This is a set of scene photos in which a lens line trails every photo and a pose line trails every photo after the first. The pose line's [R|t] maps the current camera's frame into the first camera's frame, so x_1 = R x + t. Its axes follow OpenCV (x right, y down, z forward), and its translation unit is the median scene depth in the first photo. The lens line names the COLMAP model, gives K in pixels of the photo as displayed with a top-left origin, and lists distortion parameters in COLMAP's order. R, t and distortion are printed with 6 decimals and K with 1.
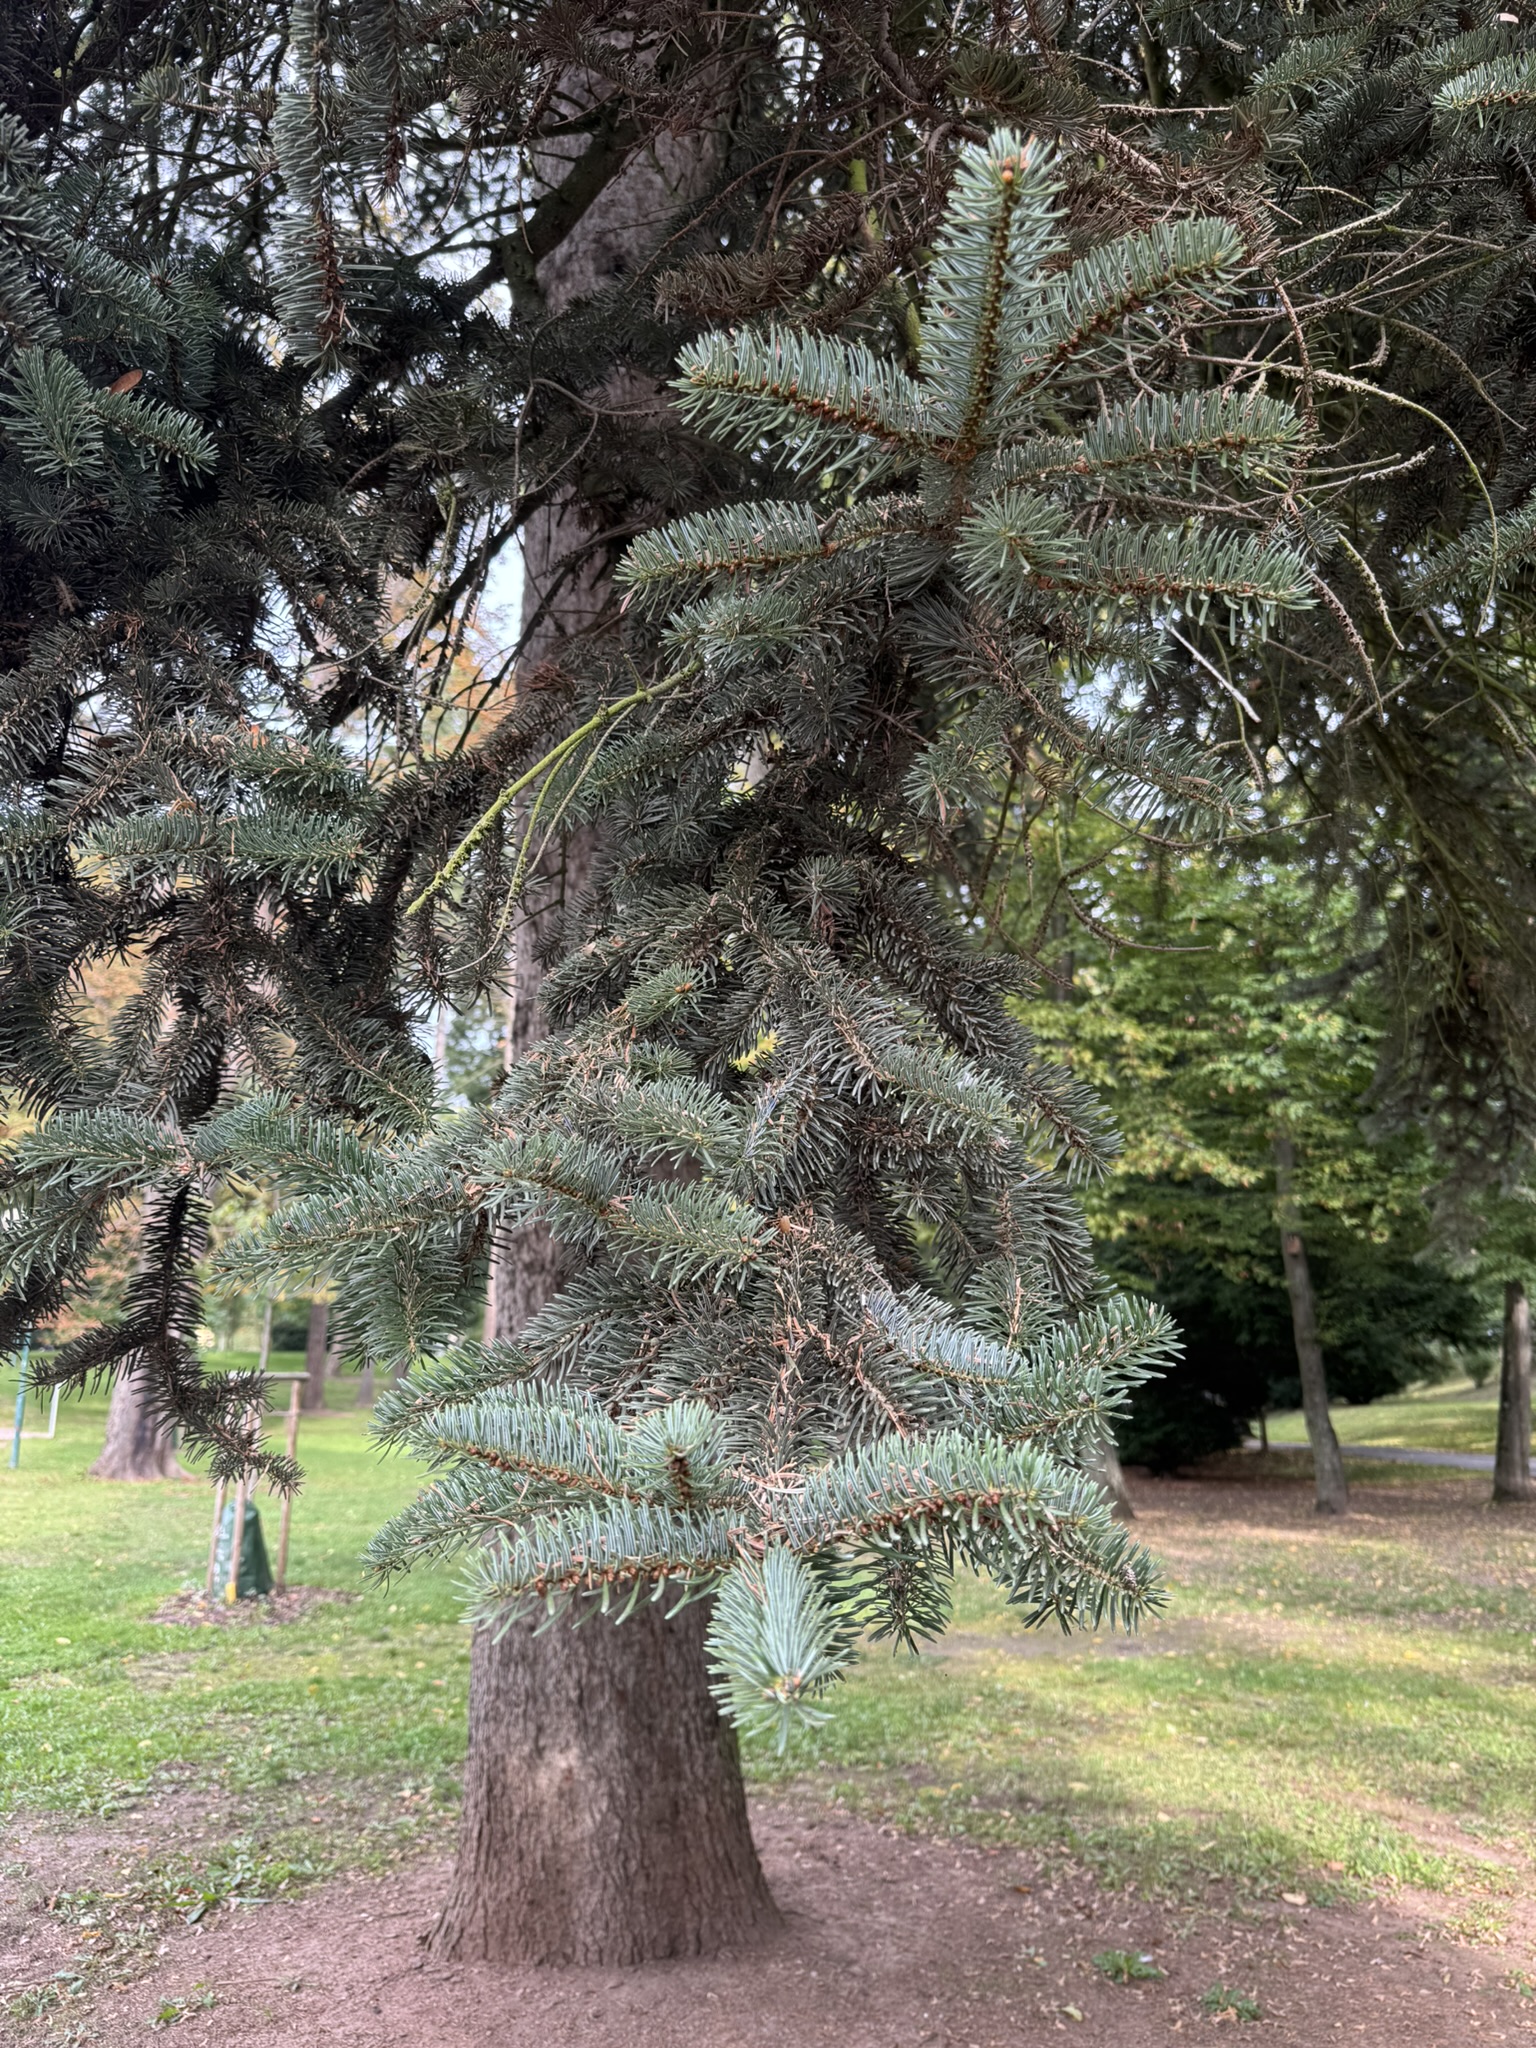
lens RADIAL K [[1457.1, 0, 769.6], [0, 1457.1, 1020.9], [0, 0, 1]] dist [-0.026188, 0.005083]
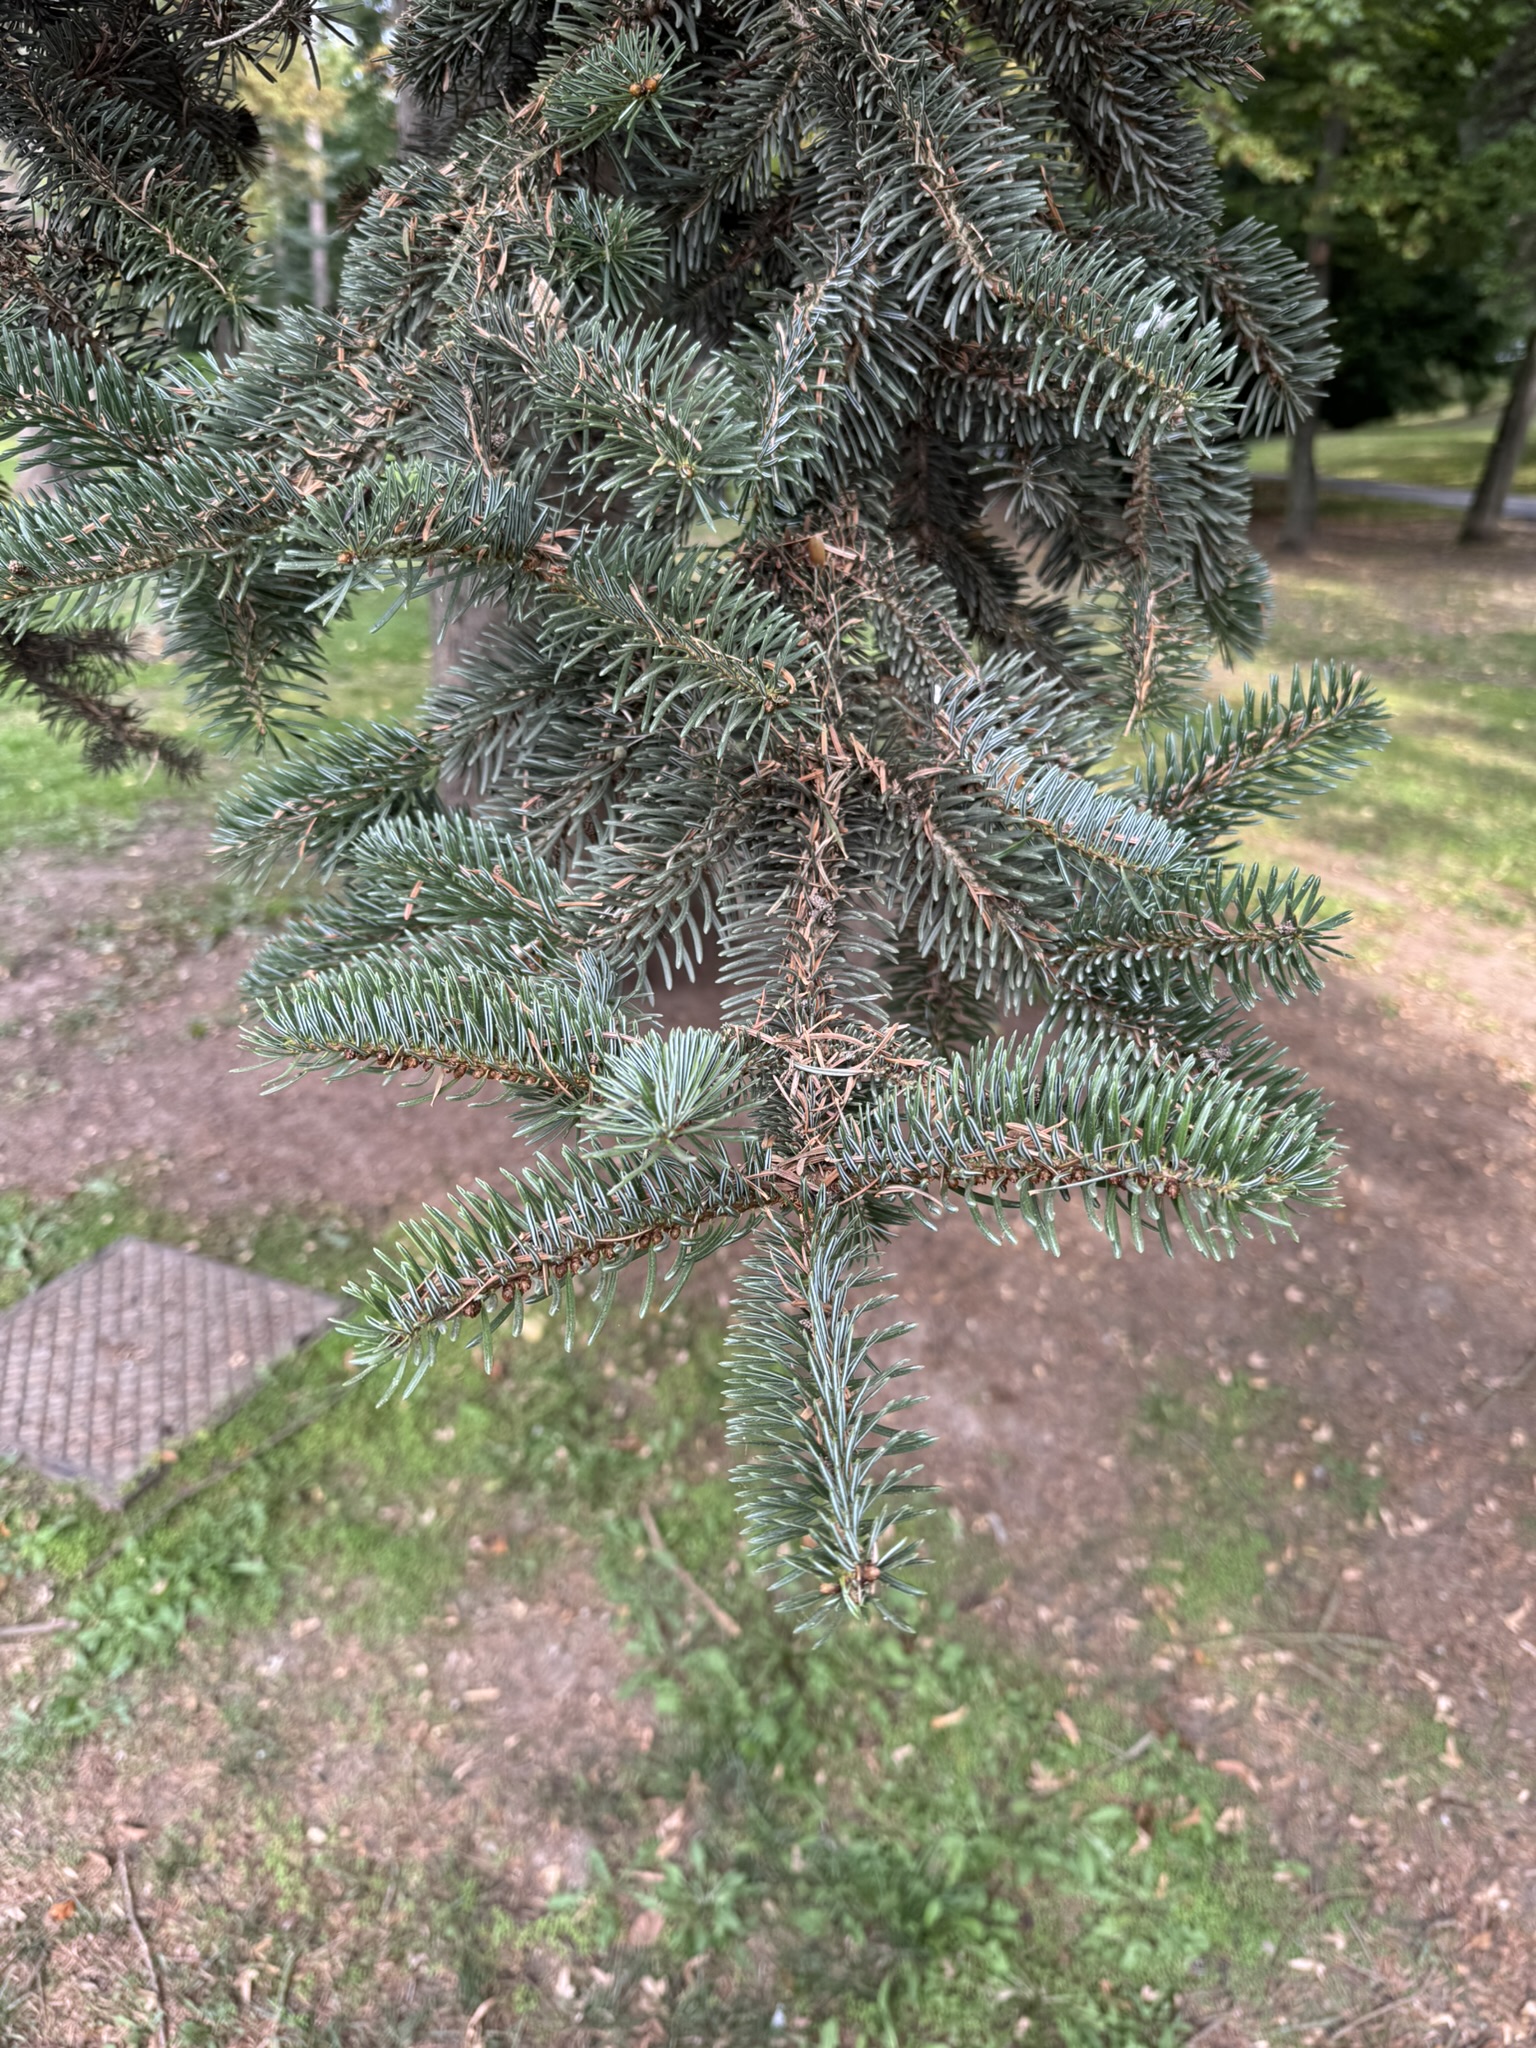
lens RADIAL K [[1457.1, 0, 761.9], [0, 1457.1, 1028.9], [0, 0, 1]] dist [-0.026188, 0.005083]
pose [[0.999724, 0.004923, 0.022957, -0.024016], [-0.017911, 0.792110, 0.610116, -0.070828], [-0.015181, -0.610359, 0.791980, 0.337759]]
